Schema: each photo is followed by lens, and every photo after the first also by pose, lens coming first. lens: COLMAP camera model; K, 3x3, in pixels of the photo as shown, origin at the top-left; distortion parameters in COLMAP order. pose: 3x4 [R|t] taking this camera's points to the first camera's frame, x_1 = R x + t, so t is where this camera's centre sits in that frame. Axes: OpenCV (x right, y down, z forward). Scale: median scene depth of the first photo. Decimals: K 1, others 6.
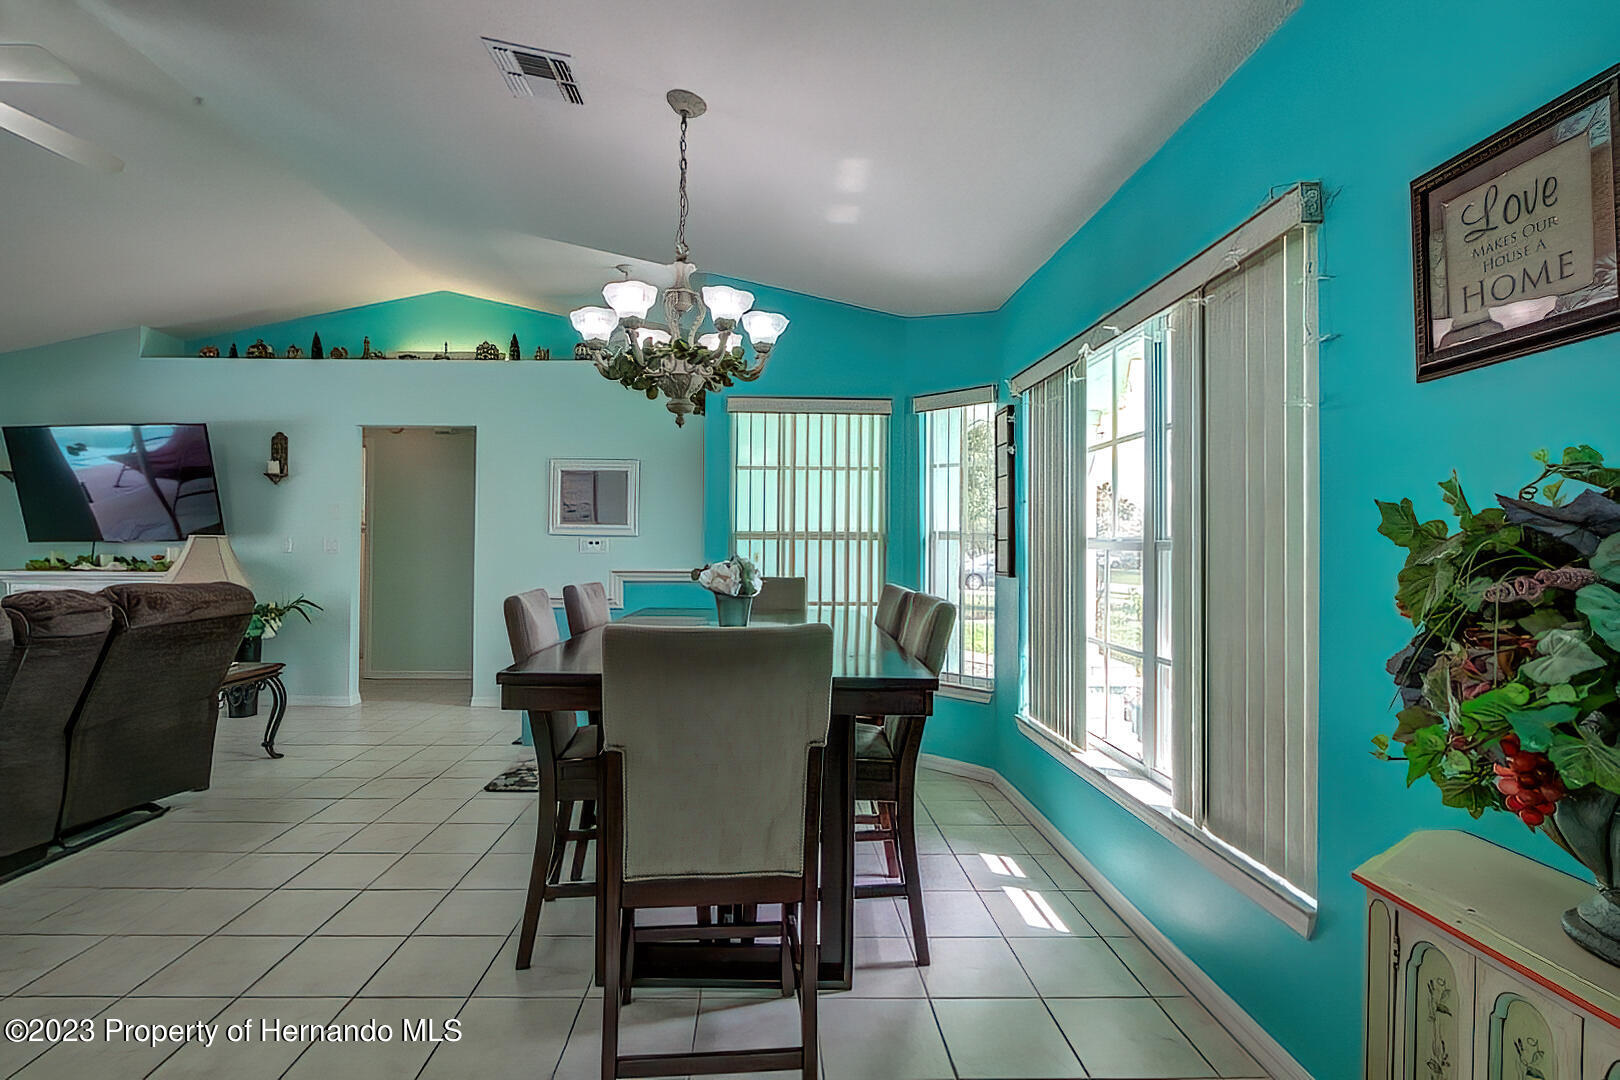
lens RADIAL K [[725.0, 0, 797.7], [0, 725.0, 534.6], [0, 0, 1]] dist [-0.024268, 0.000853]
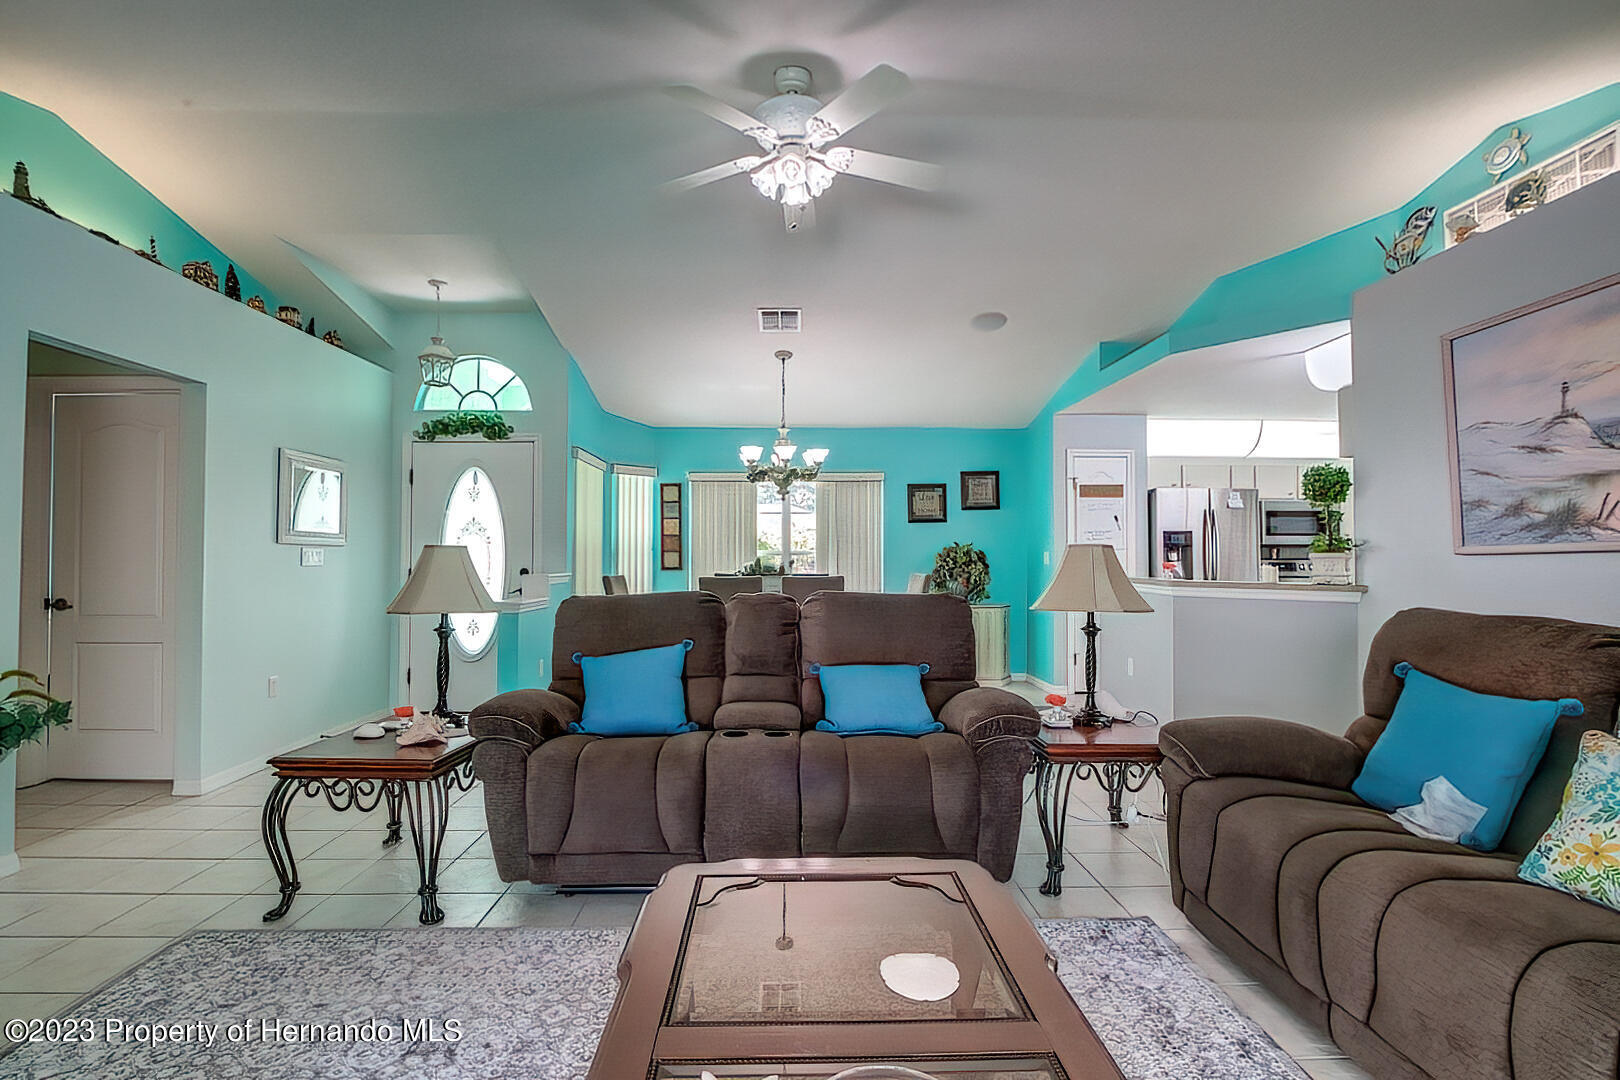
lens RADIAL K [[743.5, 0, 810.0], [0, 743.5, 540.0], [0, 0, 1]] dist [-0.014376, 0.000797]
pose [[0.011365, 0.013621, 0.999843, -1.480725], [-0.012331, 0.999833, -0.013481, -0.000995], [-0.999859, -0.012176, 0.011531, 0.529370]]
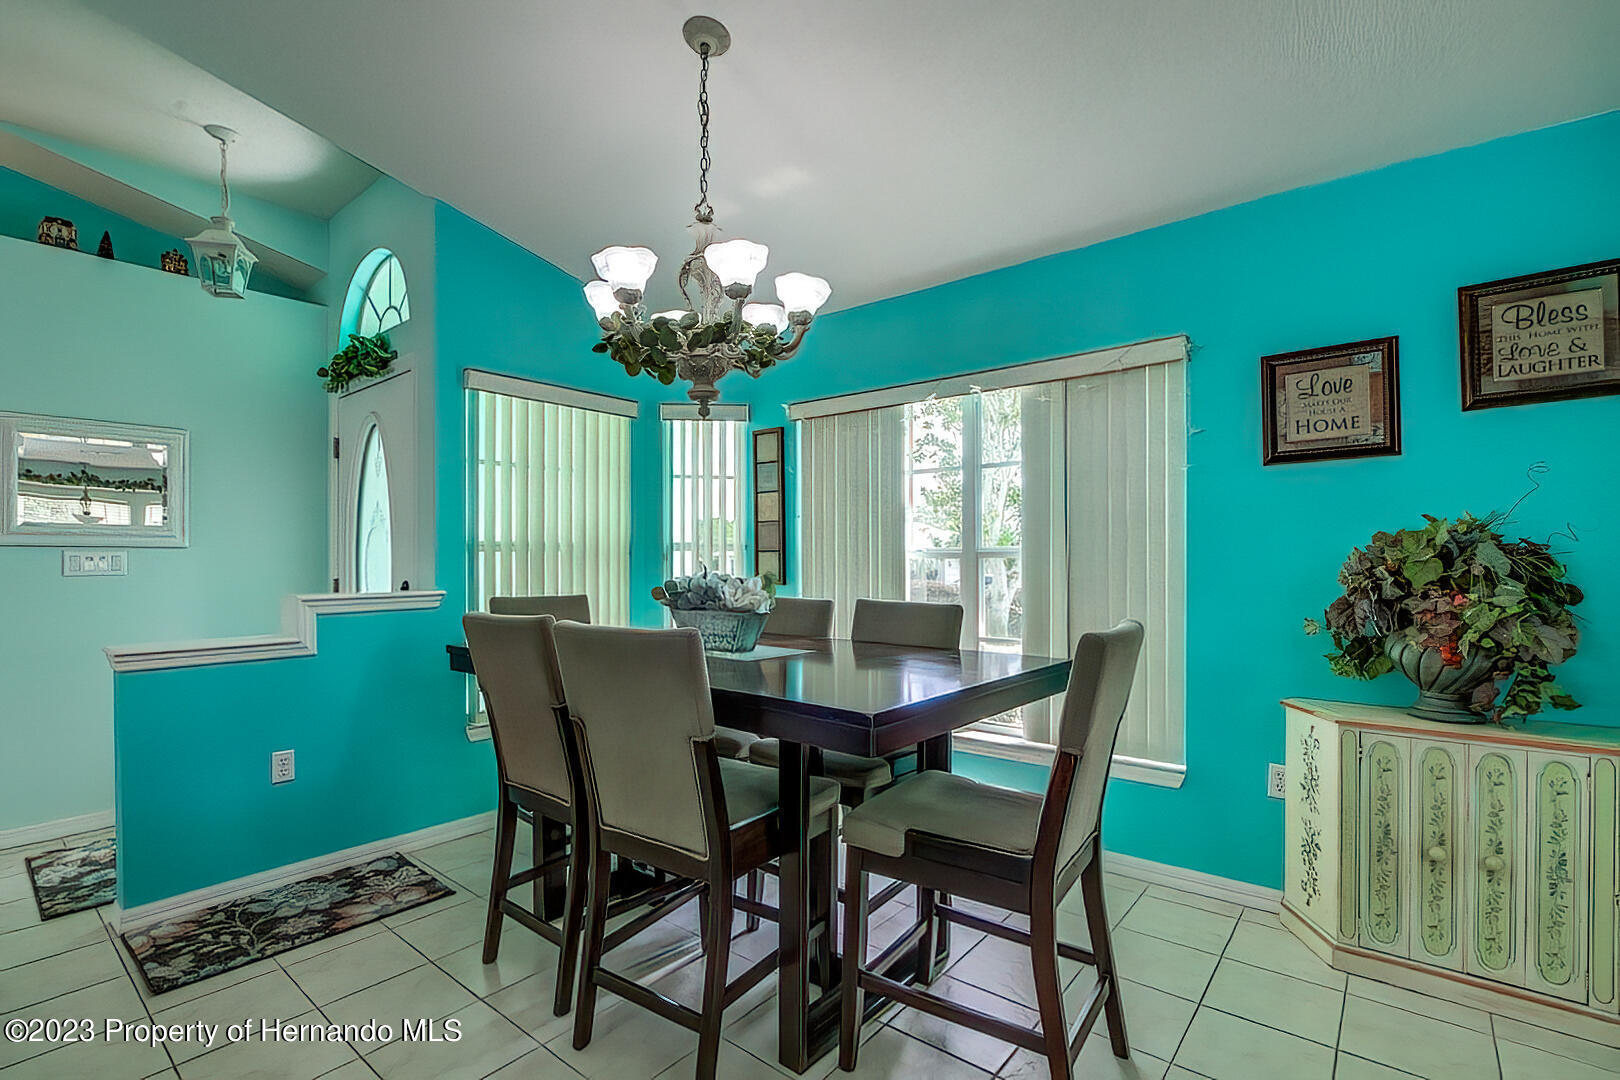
lens RADIAL K [[743.5, 0, 810.0], [0, 743.5, 540.0], [0, 0, 1]] dist [-0.014376, 0.000797]
pose [[0.666433, 0.007913, 0.745523, -0.439412], [-0.000808, 0.999951, -0.009891, 0.001321], [-0.745565, 0.005989, 0.666407, 0.188593]]
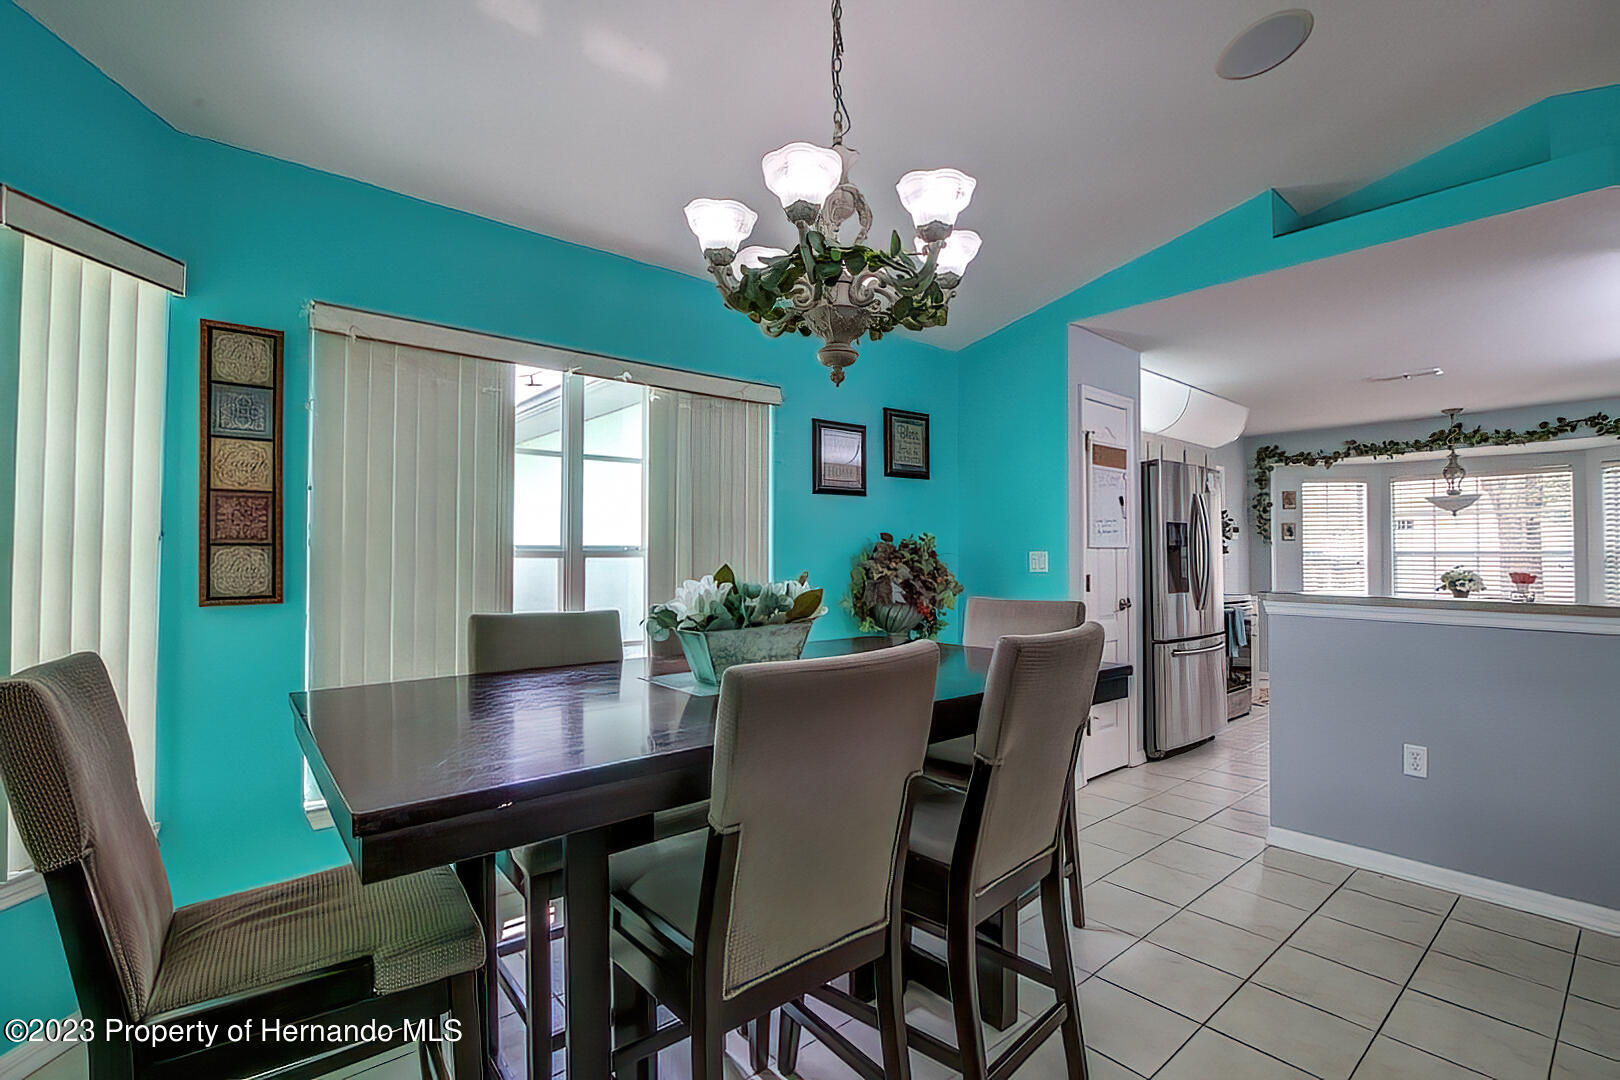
lens RADIAL K [[743.5, 0, 810.0], [0, 743.5, 540.0], [0, 0, 1]] dist [-0.014376, 0.000797]
pose [[-0.620510, 0.007330, 0.784165, -0.428022], [-0.016365, 0.999618, -0.022293, 0.008317], [-0.784028, -0.026666, -0.620152, 0.880590]]
